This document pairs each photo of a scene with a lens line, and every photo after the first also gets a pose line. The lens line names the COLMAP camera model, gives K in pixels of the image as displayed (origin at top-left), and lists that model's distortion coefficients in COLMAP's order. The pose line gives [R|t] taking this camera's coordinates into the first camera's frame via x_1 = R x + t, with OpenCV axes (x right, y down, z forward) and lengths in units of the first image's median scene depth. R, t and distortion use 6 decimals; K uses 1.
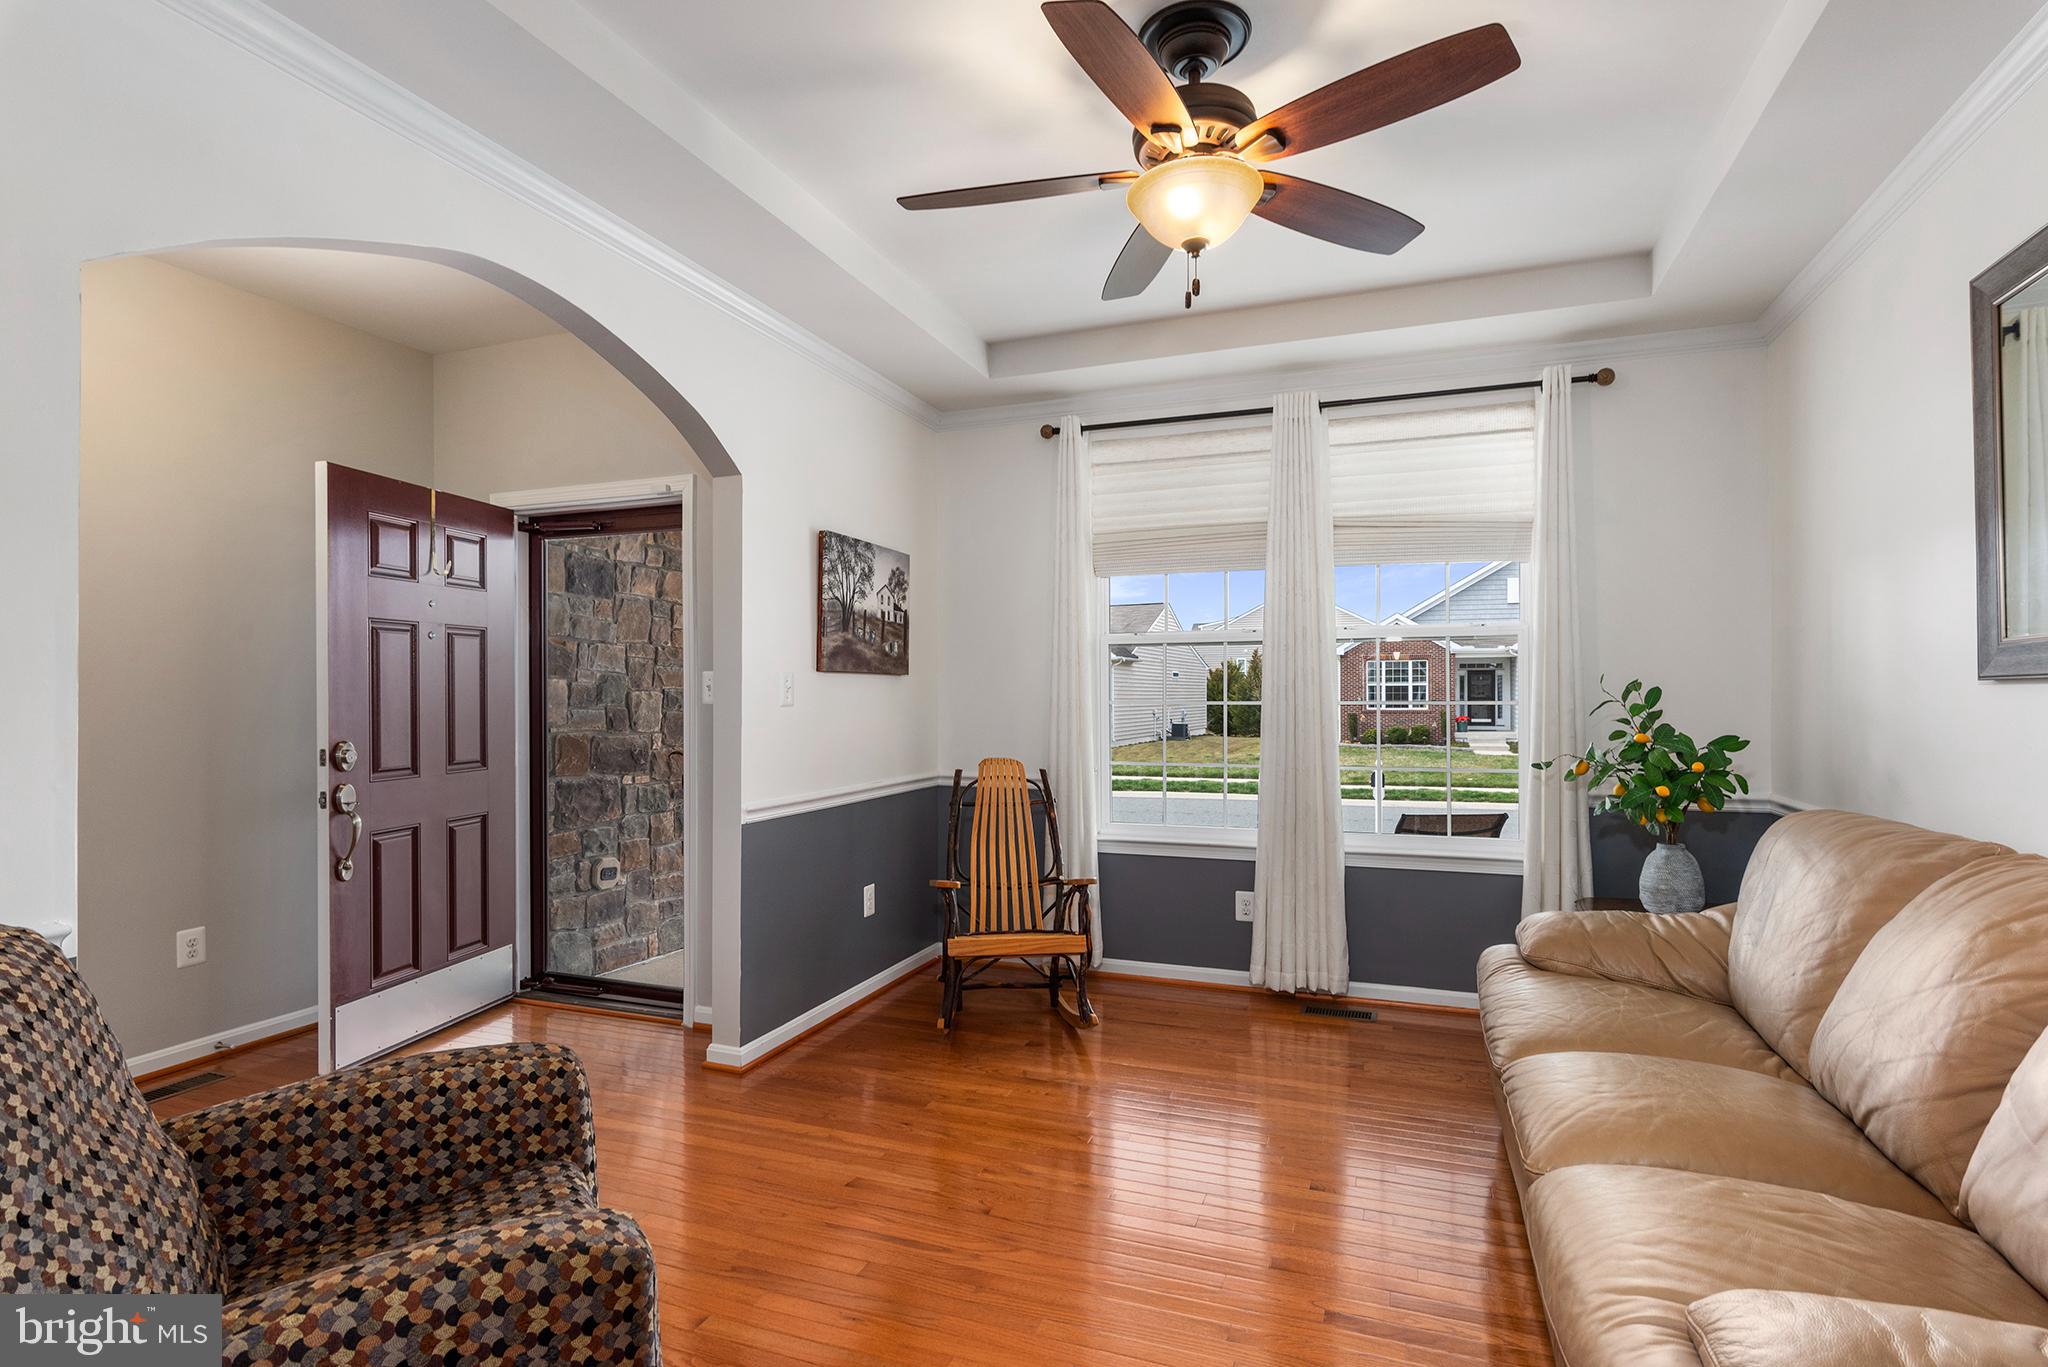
lens RADIAL K [[1002.4, 0, 1022.5], [0, 1002.4, 696.3], [0, 0, 1]] dist [0.002966, 0.001380]
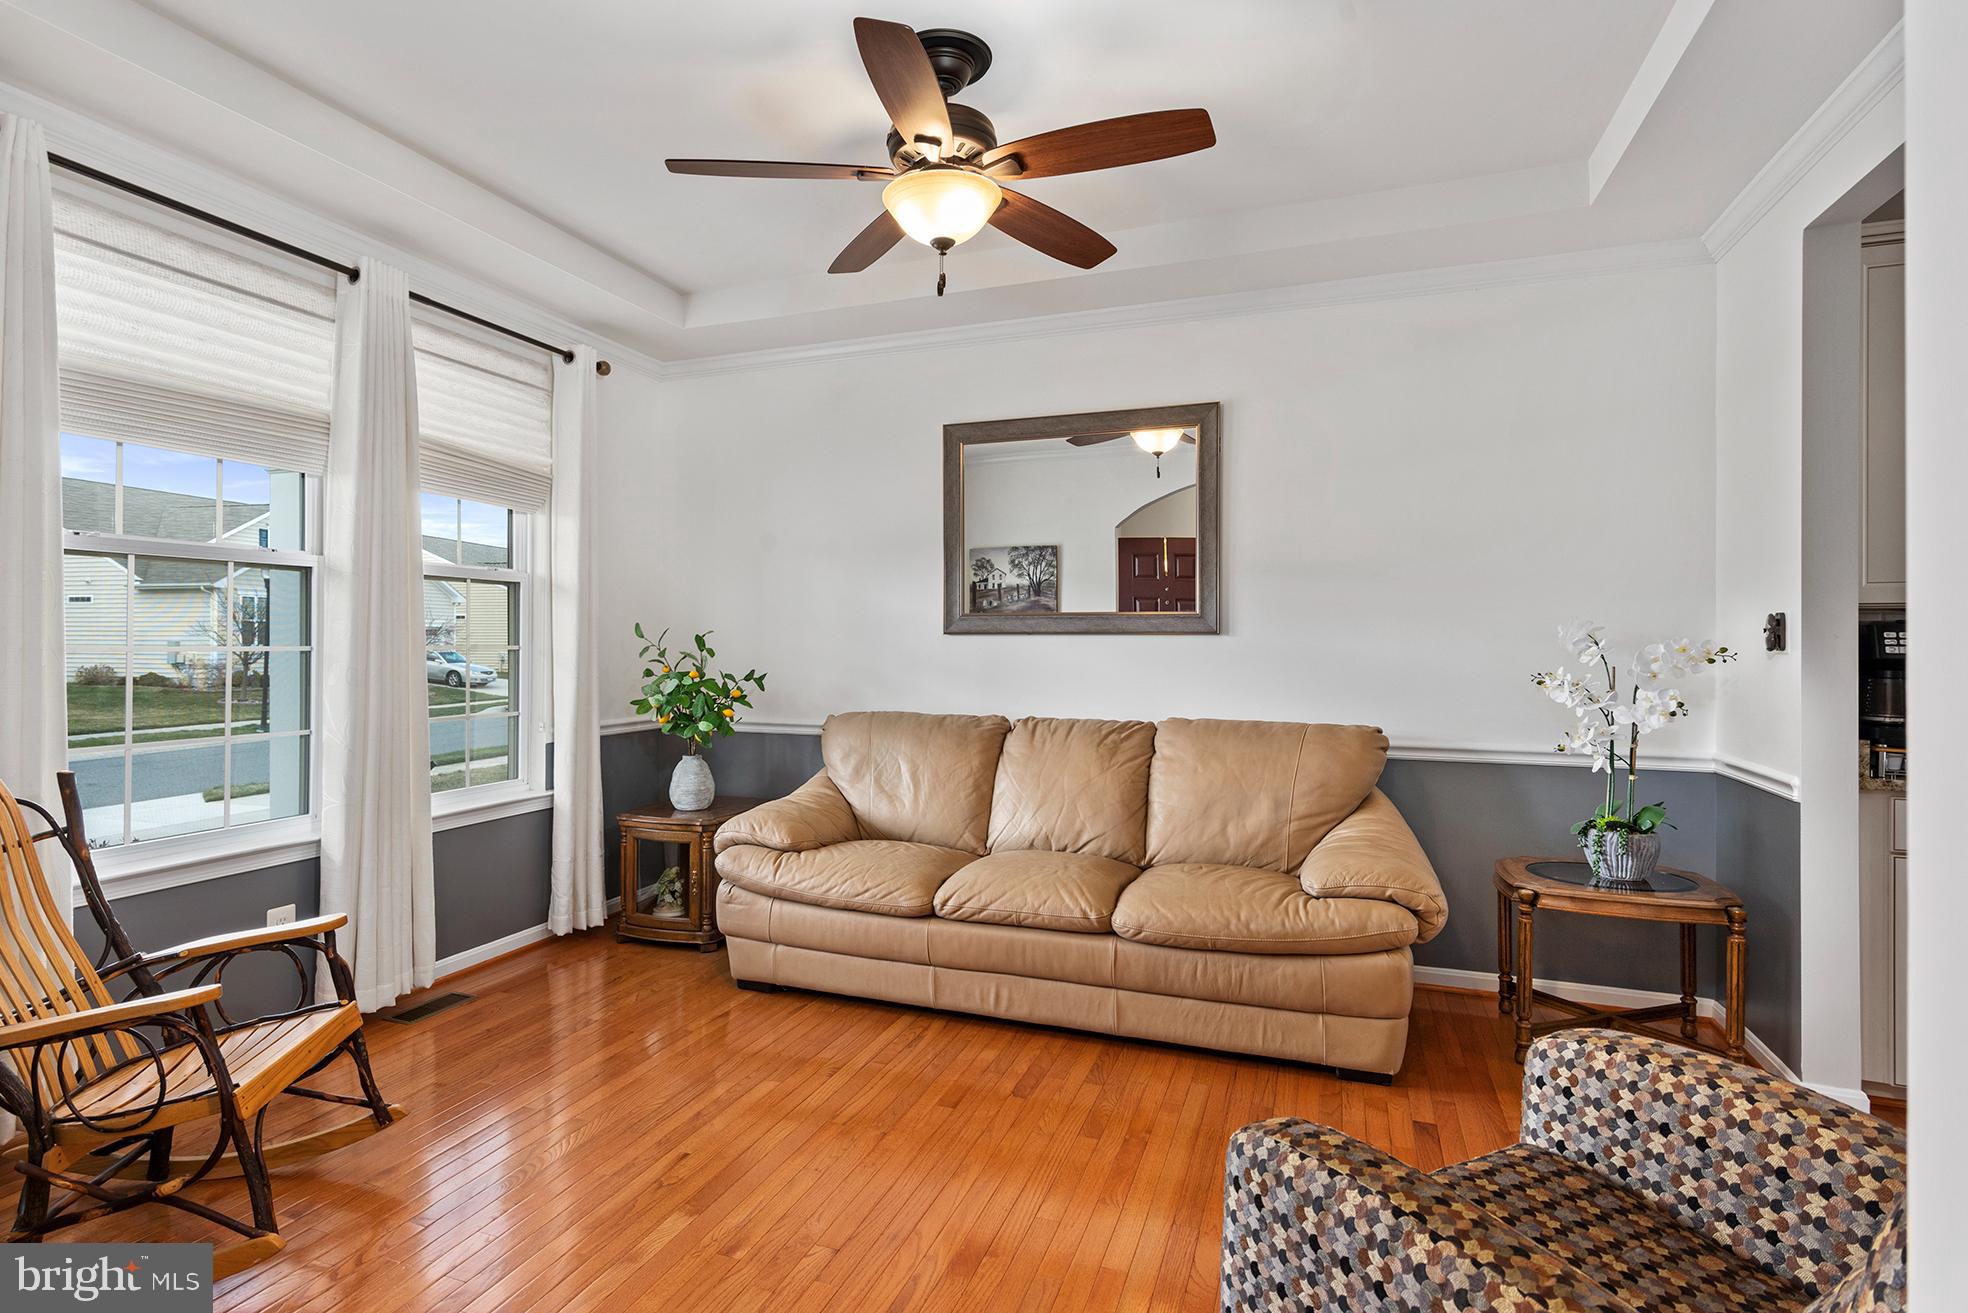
lens RADIAL K [[981.8, 0, 947.9], [0, 981.8, 639.5], [0, 0, 1]] dist [0.003193, 0.000544]
pose [[0.007854, 0.010280, 0.999916, -0.600654], [-0.005395, 0.999933, -0.010237, 0.008211], [-0.999955, -0.005314, 0.007909, 0.634035]]
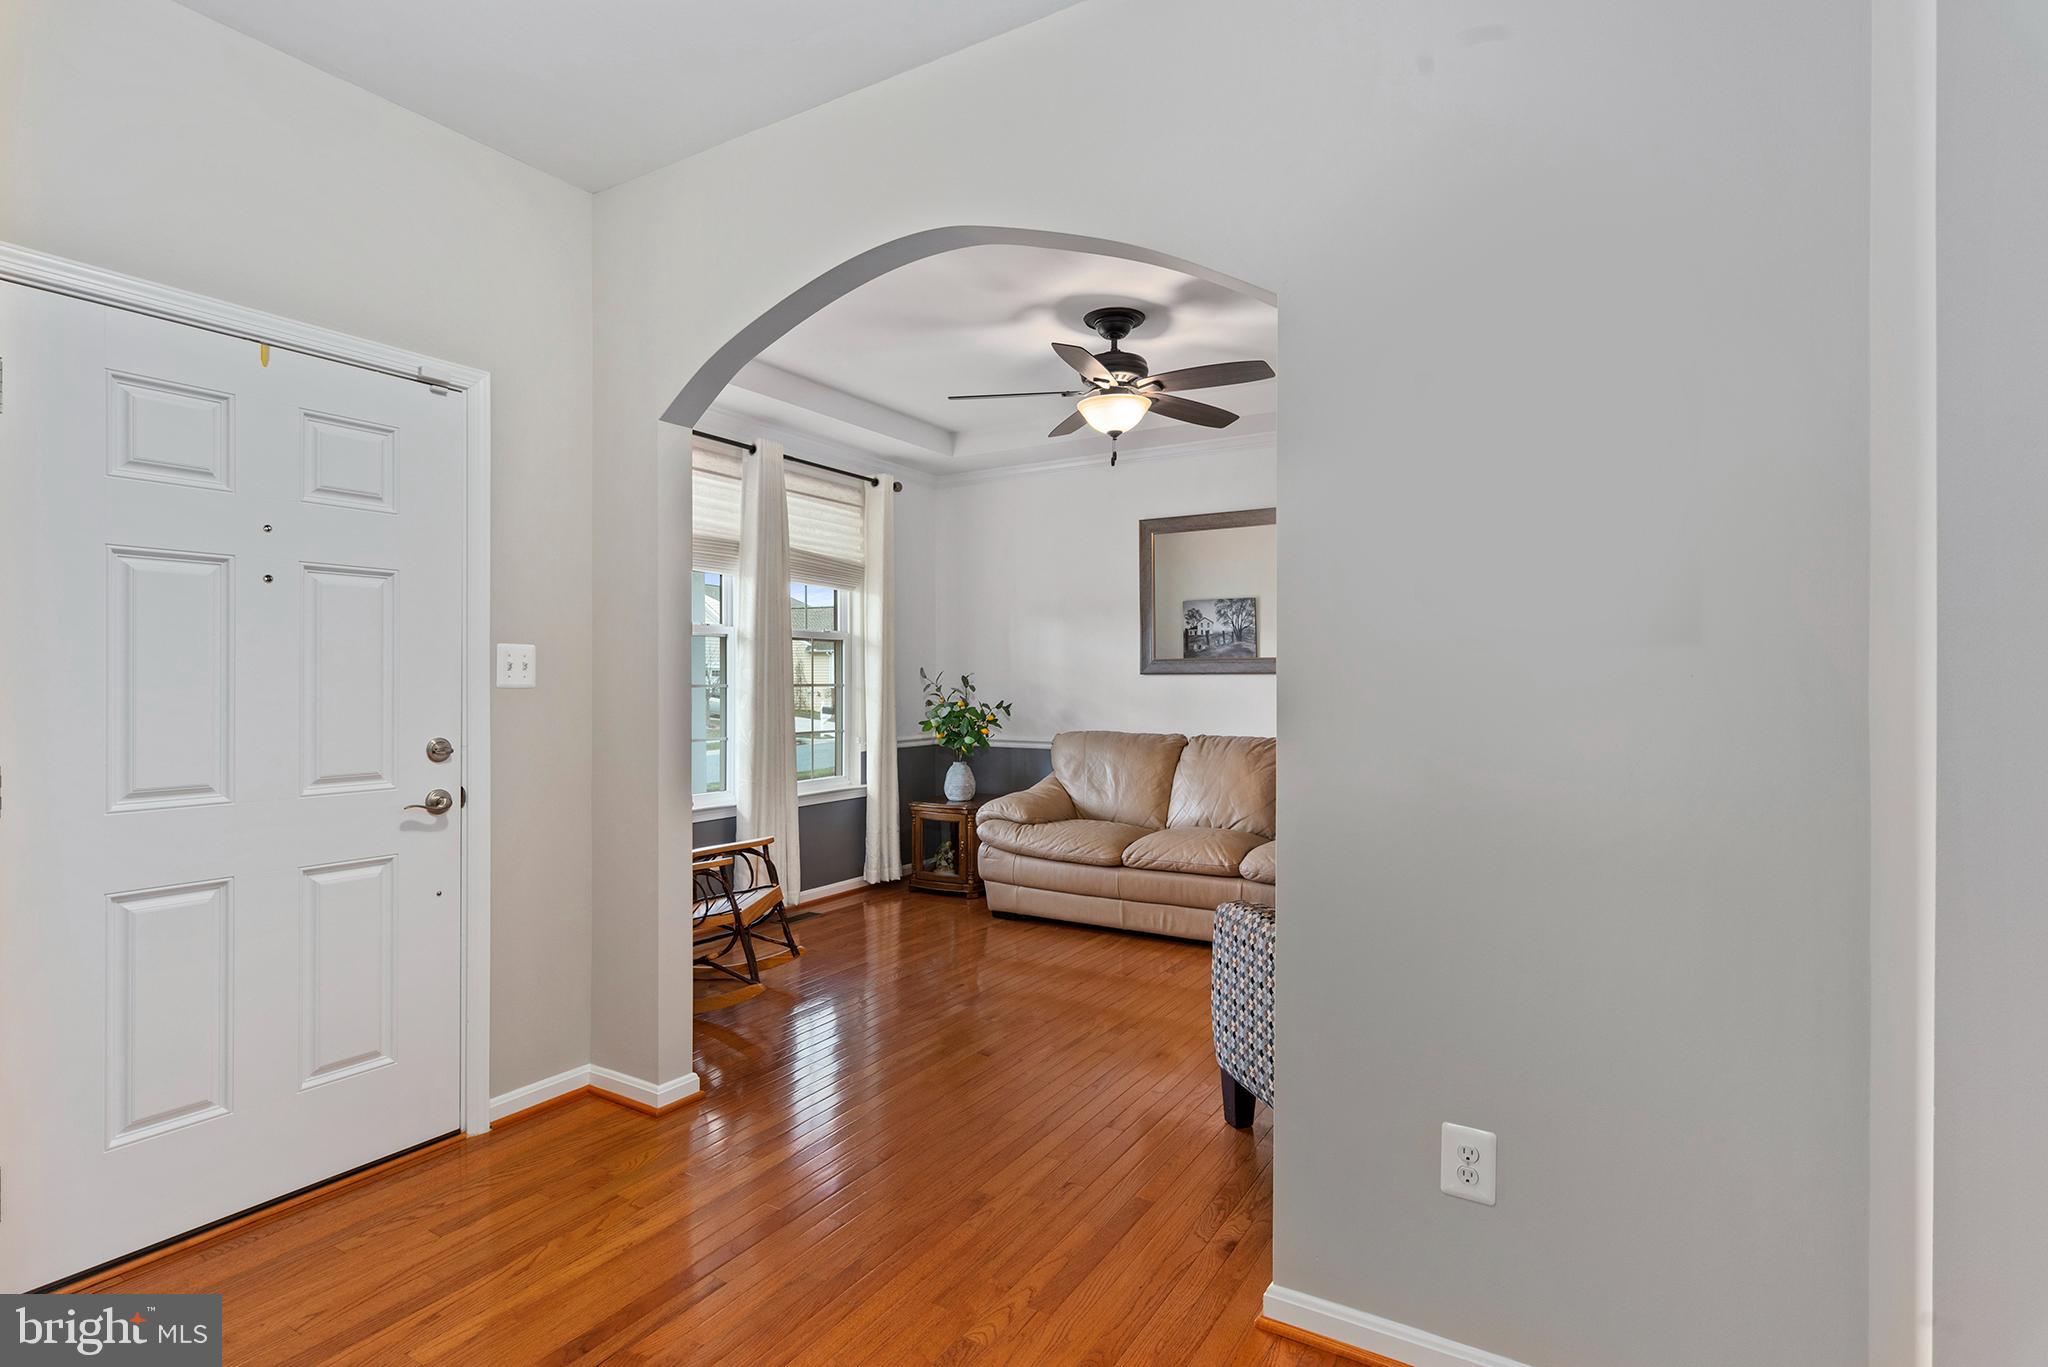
lens RADIAL K [[989.5, 0, 1019.2], [0, 989.5, 684.9], [0, 0, 1]] dist [0.001324, 0.000187]
pose [[0.188915, 0.002755, 0.981990, -1.050587], [-0.002598, 0.999994, -0.002305, 0.010922], [-0.981990, -0.002116, 0.188921, 0.534629]]
